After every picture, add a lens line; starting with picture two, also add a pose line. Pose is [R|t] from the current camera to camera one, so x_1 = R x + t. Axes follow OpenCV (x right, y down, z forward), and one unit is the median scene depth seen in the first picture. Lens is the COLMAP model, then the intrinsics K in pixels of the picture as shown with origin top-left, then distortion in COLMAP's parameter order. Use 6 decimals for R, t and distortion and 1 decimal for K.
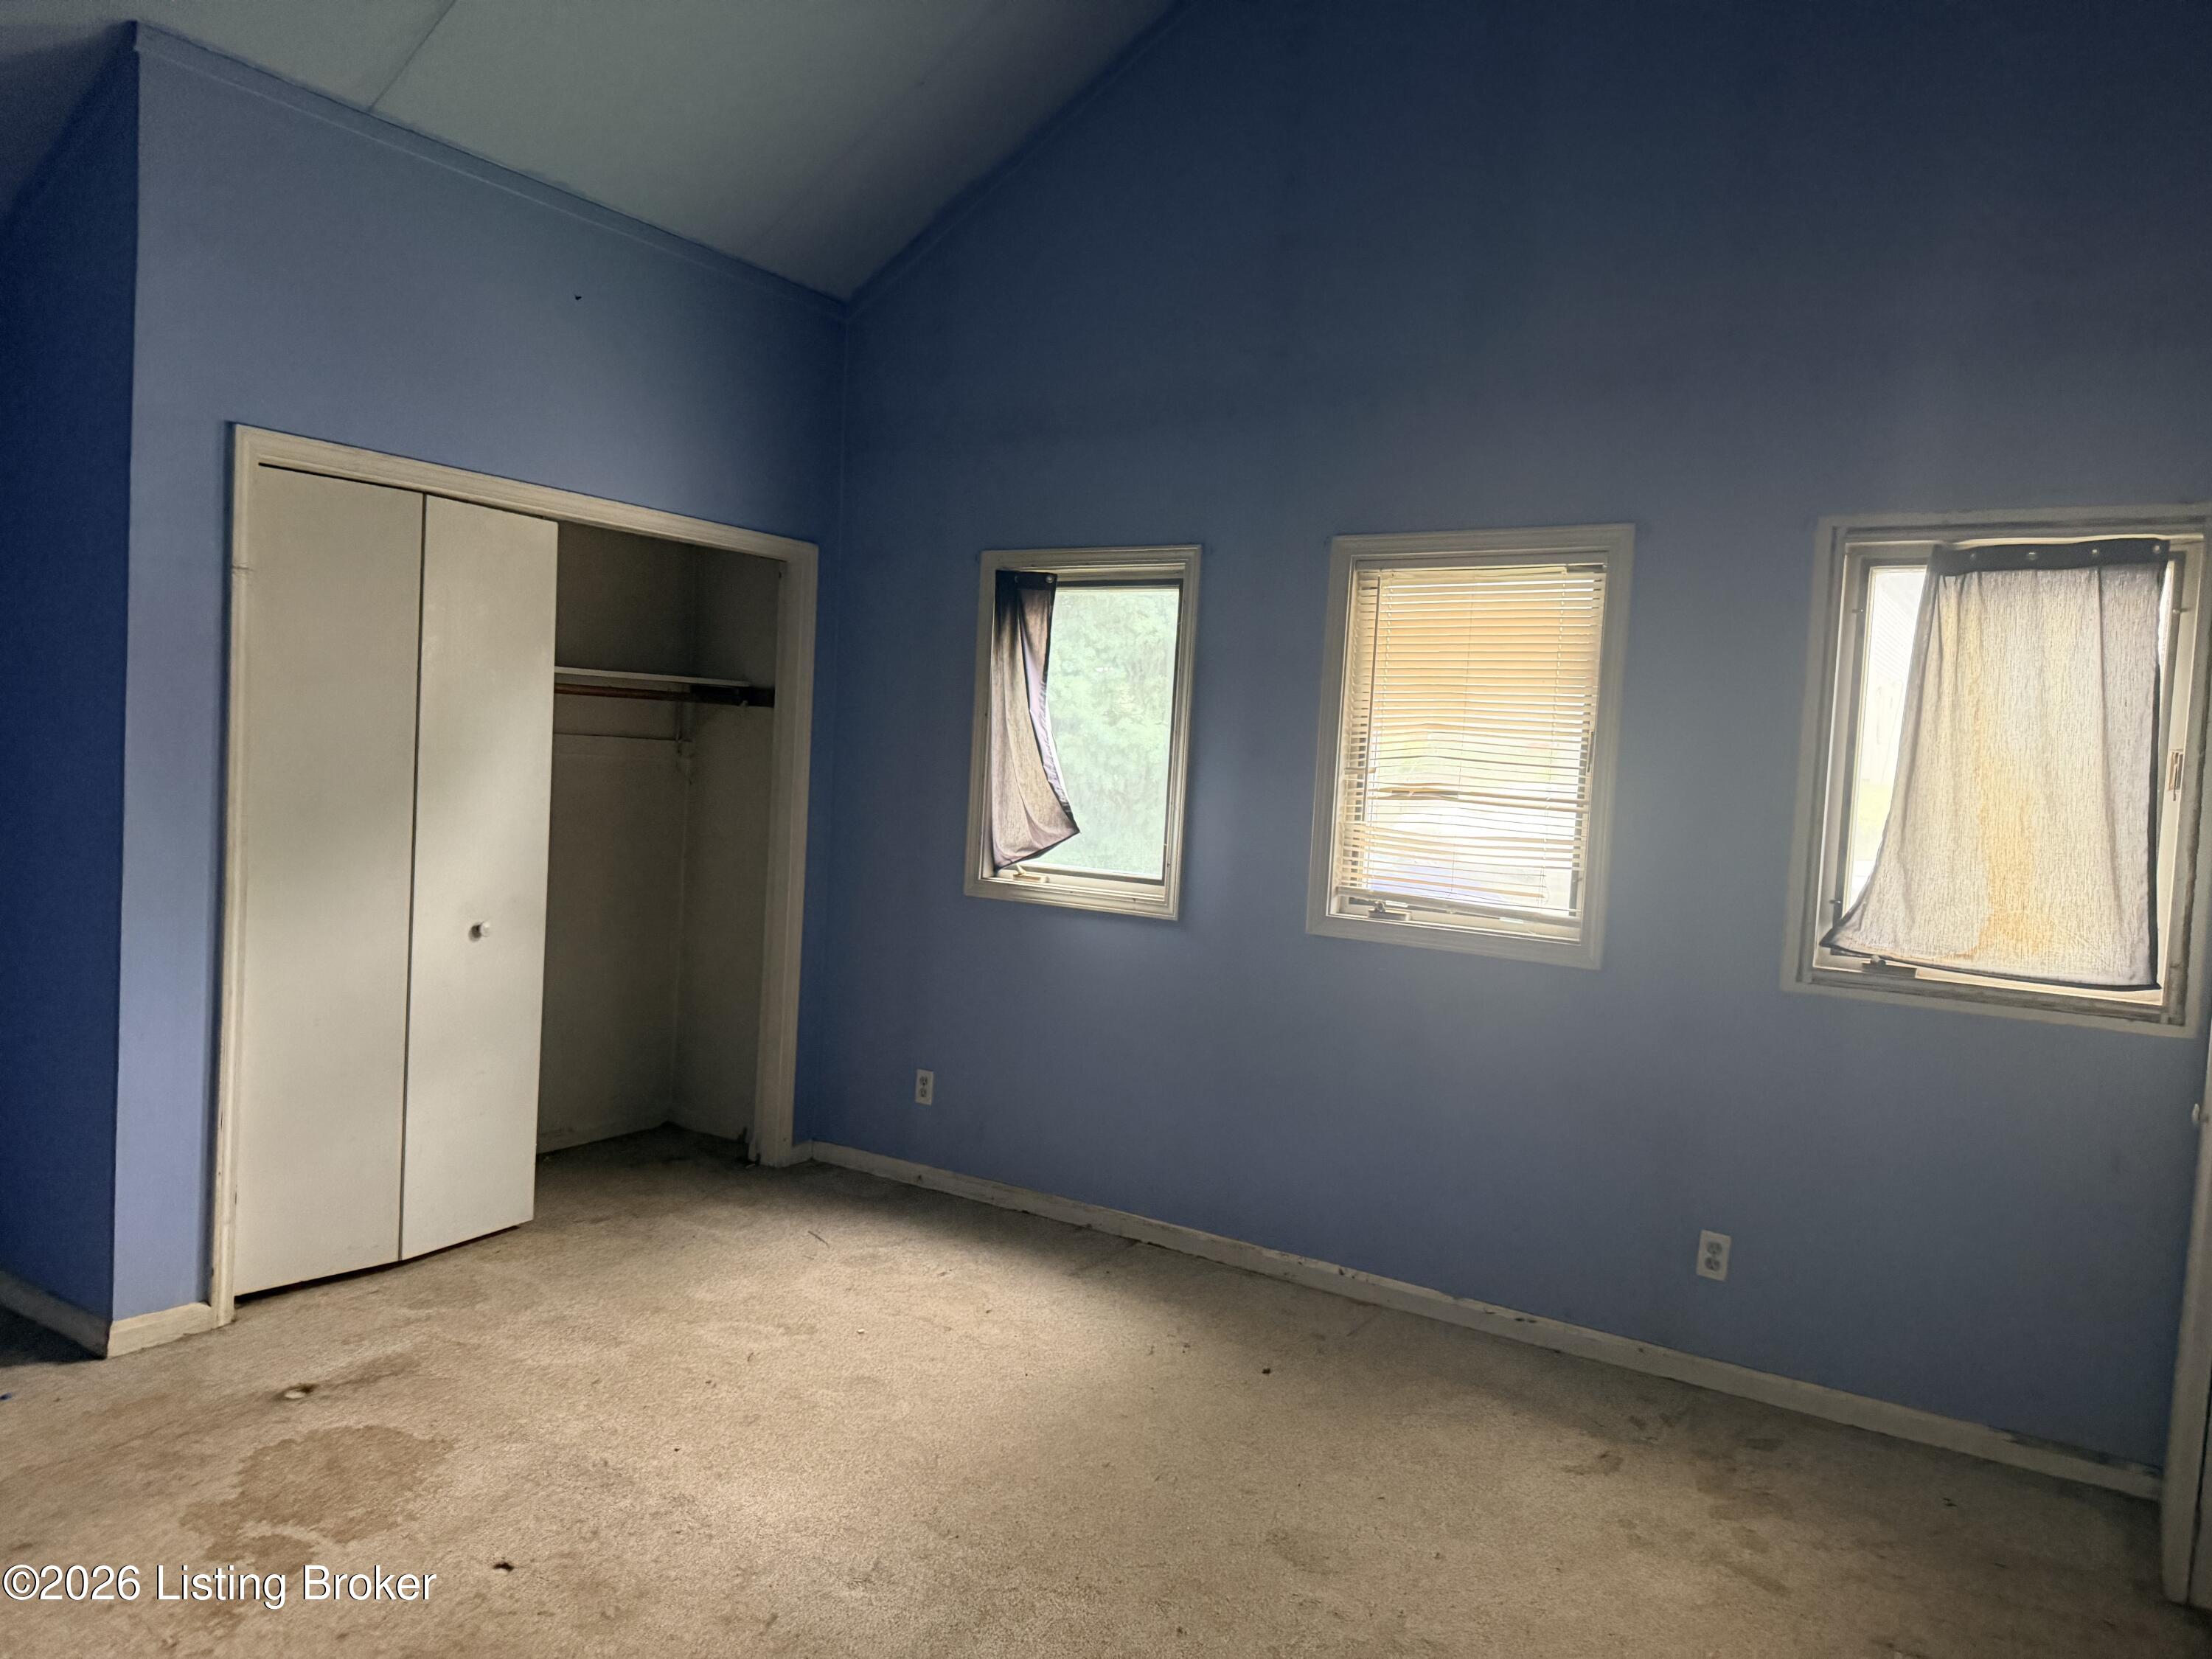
lens RADIAL K [[1545.9, 0, 1089.4], [0, 1545.9, 822.3], [0, 0, 1]] dist [0.037942, -0.056807]
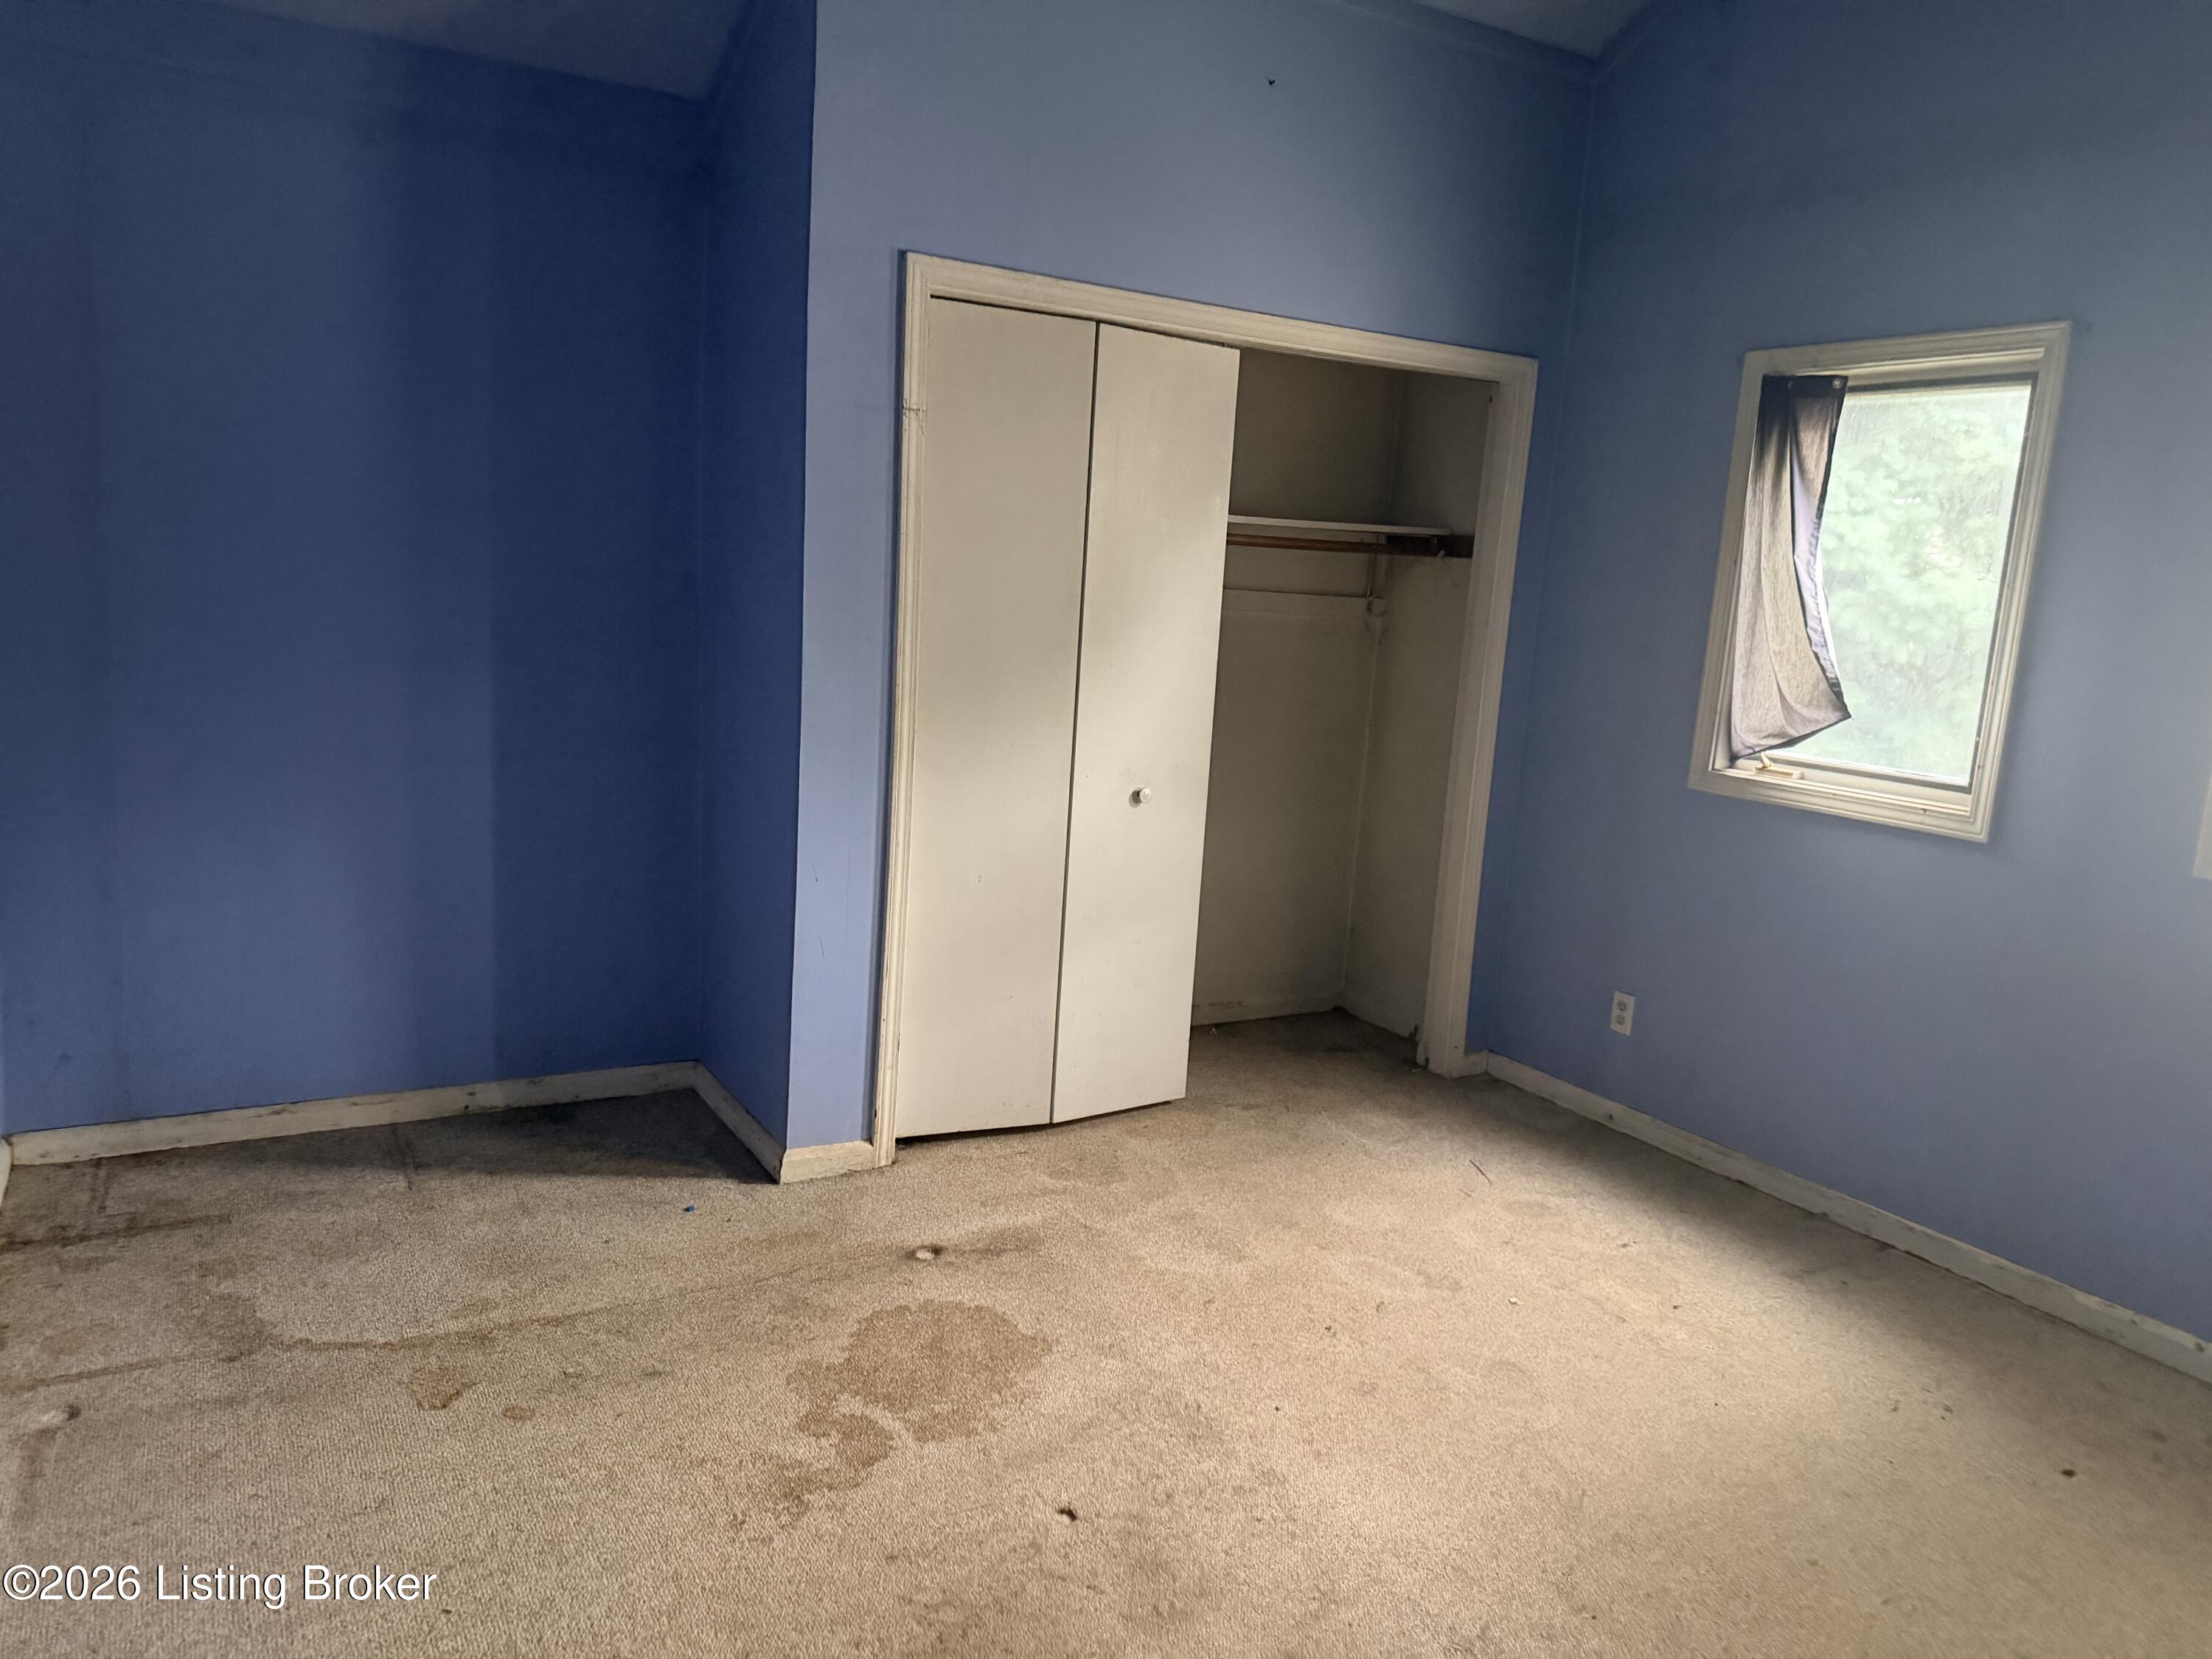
lens RADIAL K [[1545.9, 0, 1105.4], [0, 1545.9, 835.9], [0, 0, 1]] dist [0.037942, -0.056807]
pose [[0.895127, 0.076082, -0.439271, 0.006013], [-0.032356, 0.993818, 0.106198, -0.005562], [0.444635, -0.080848, 0.892056, 0.152103]]
